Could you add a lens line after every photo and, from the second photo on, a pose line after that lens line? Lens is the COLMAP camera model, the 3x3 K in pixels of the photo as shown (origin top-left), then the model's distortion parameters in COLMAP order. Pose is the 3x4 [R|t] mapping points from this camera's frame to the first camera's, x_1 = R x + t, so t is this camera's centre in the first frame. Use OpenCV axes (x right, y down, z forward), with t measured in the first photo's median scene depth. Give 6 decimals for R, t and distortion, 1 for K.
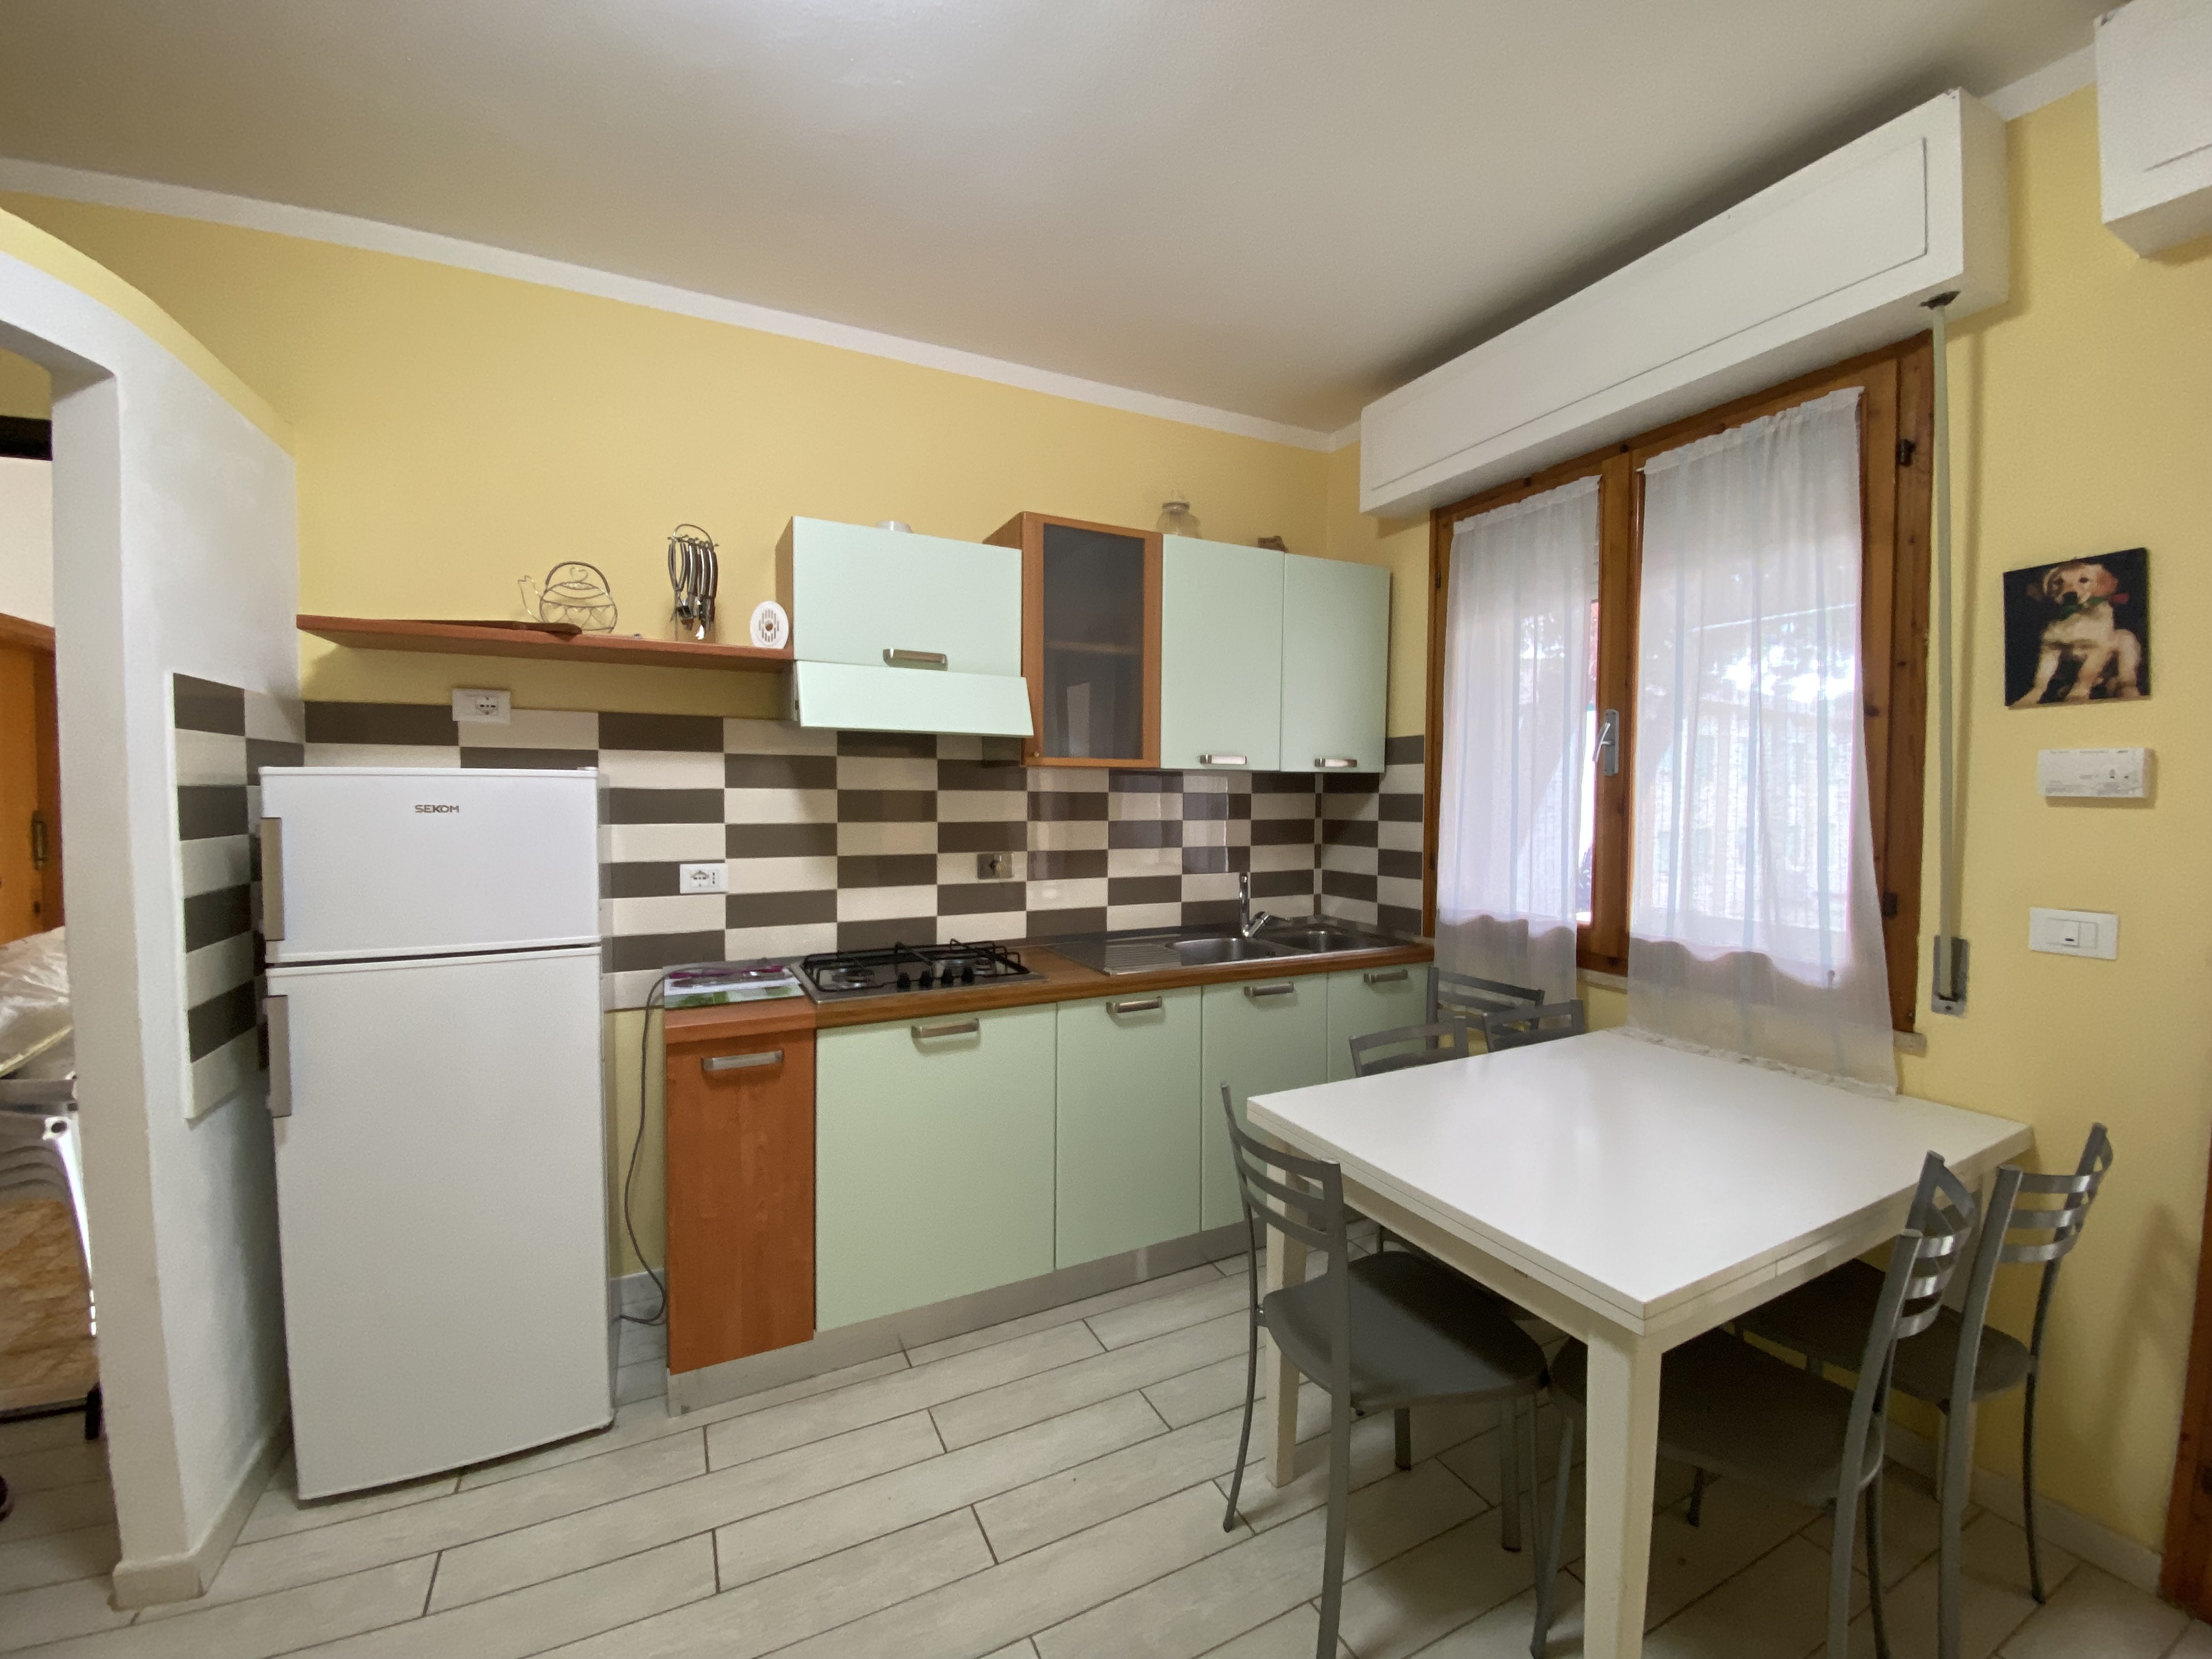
lens RADIAL K [[876.6, 0, 1106.0], [0, 876.6, 829.5], [0, 0, 1]] dist [0.034540, -0.031149]
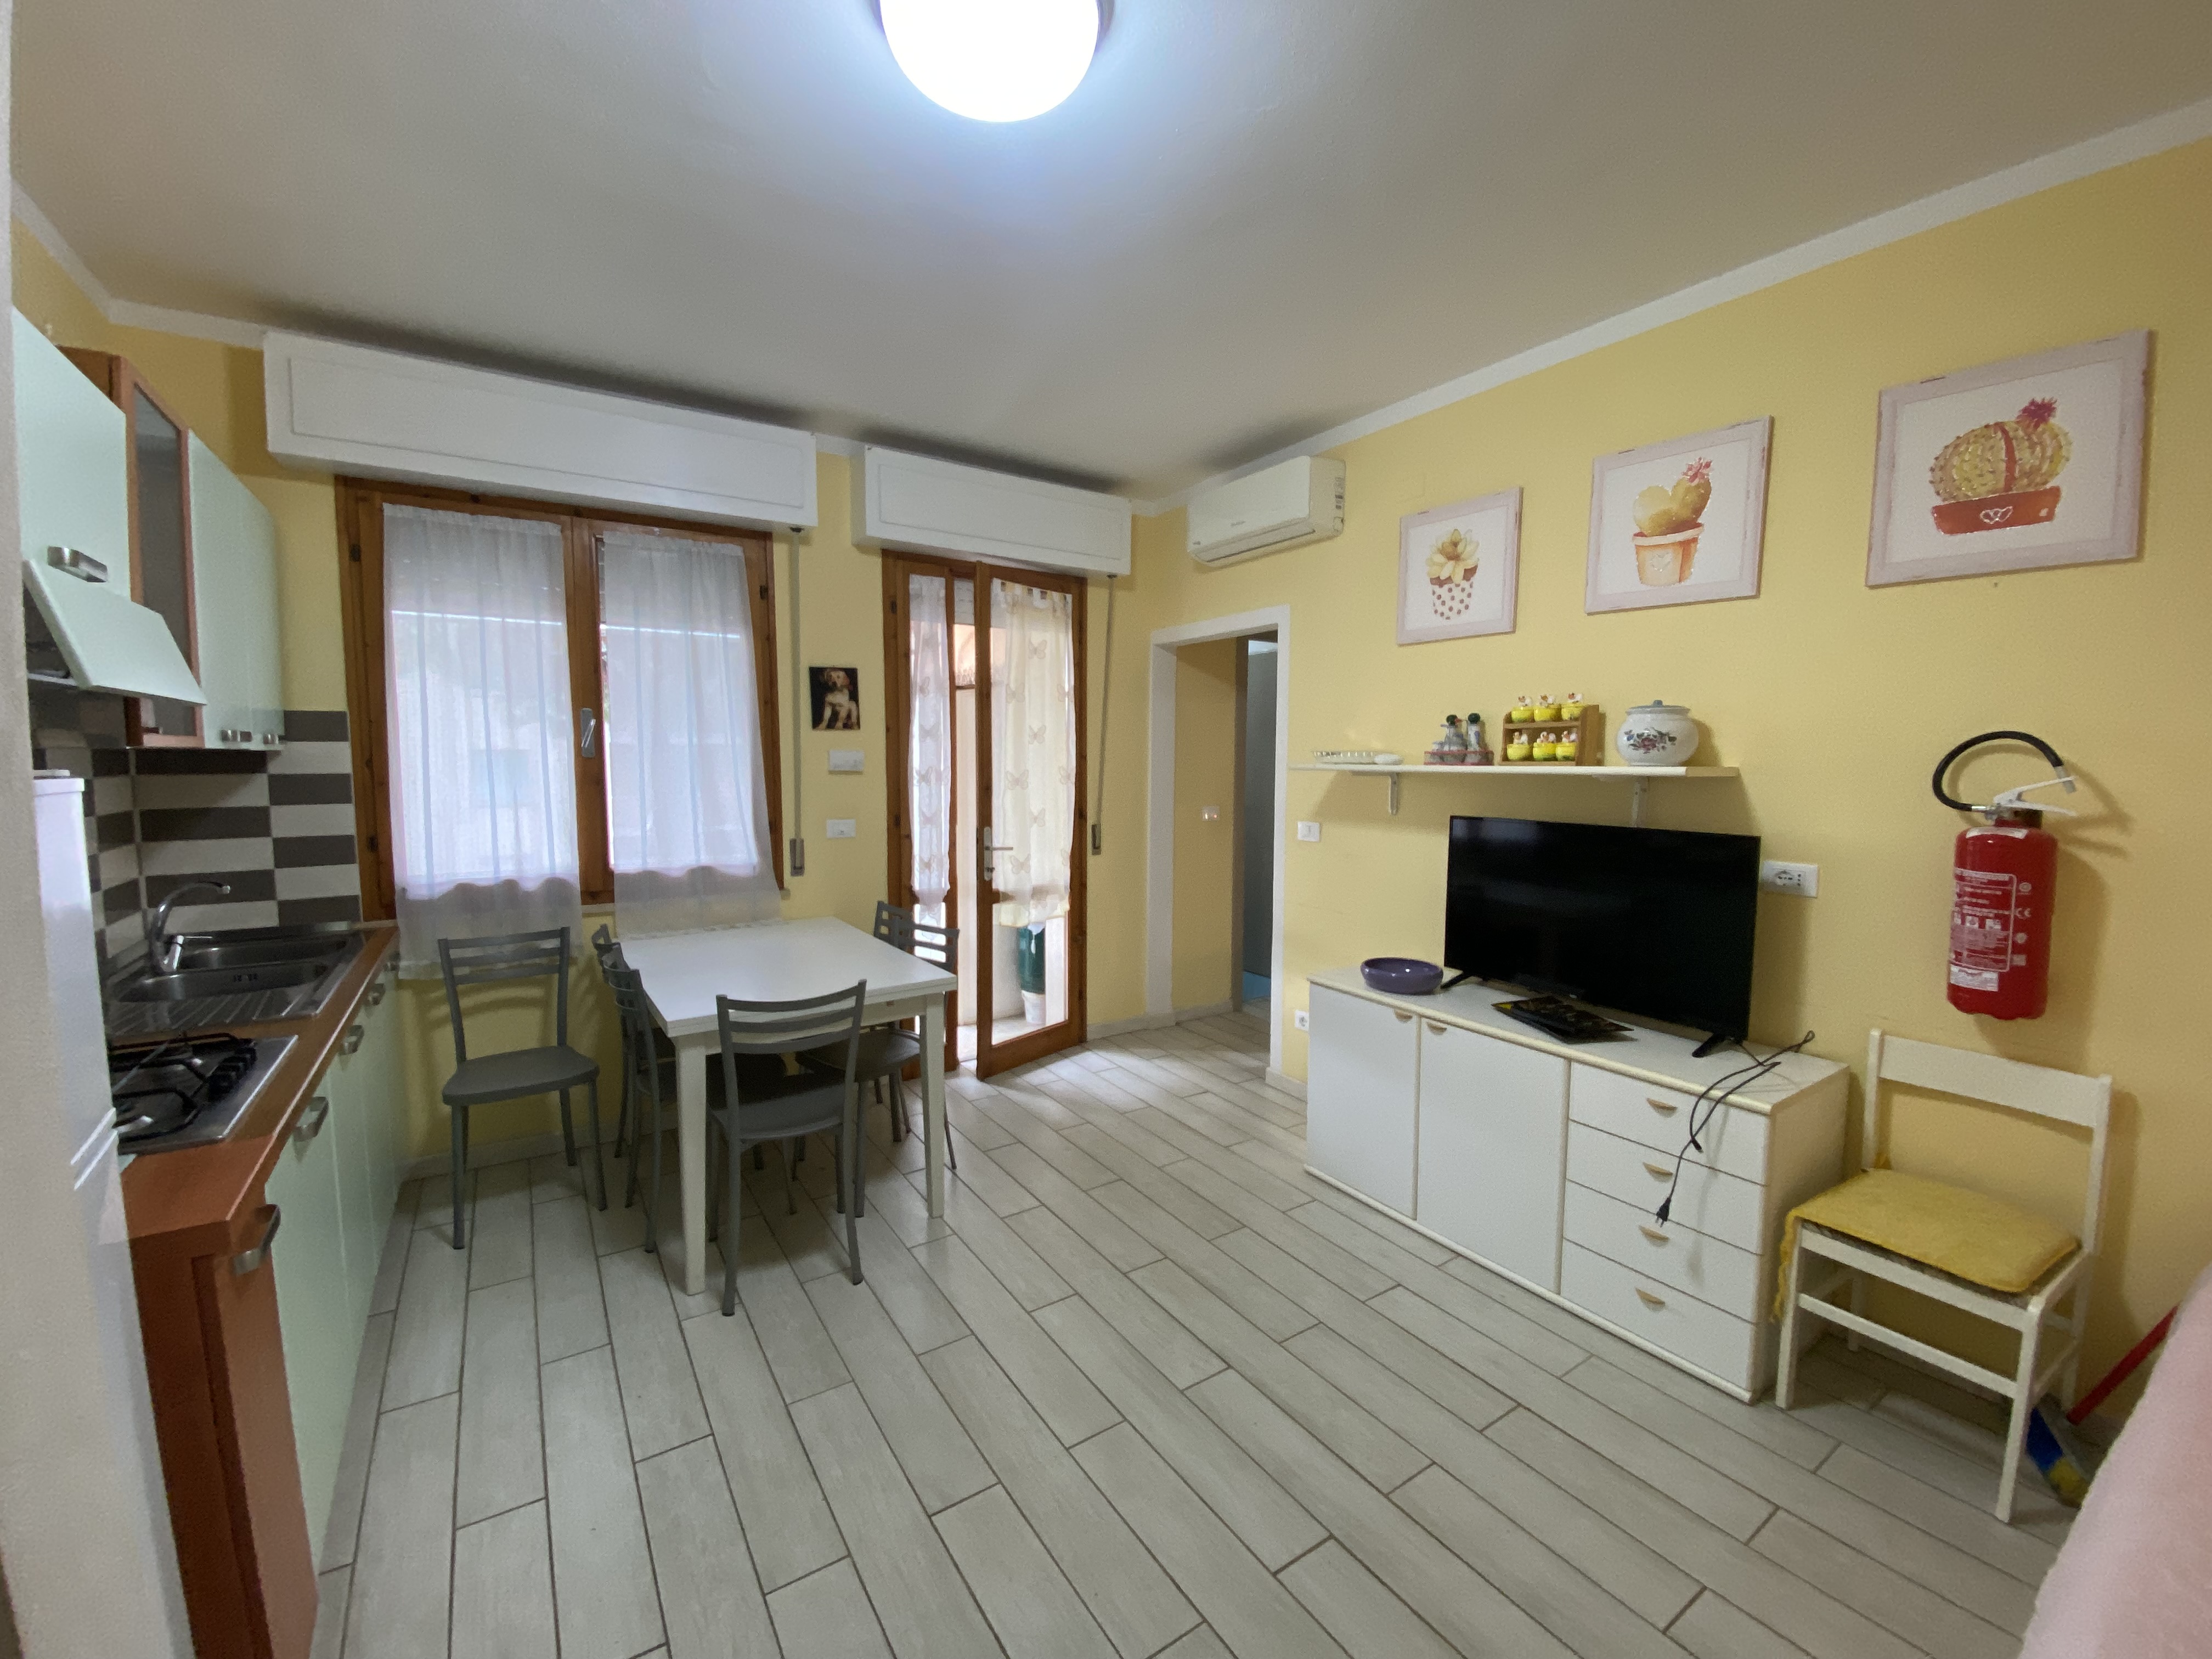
lens RADIAL K [[876.6, 0, 1106.0], [0, 876.6, 829.5], [0, 0, 1]] dist [0.034540, -0.031149]
pose [[-0.116821, -0.091376, 0.988940, -1.004668], [0.037012, 0.994666, 0.096277, -0.061975], [-0.992463, 0.047849, -0.112816, 0.435675]]
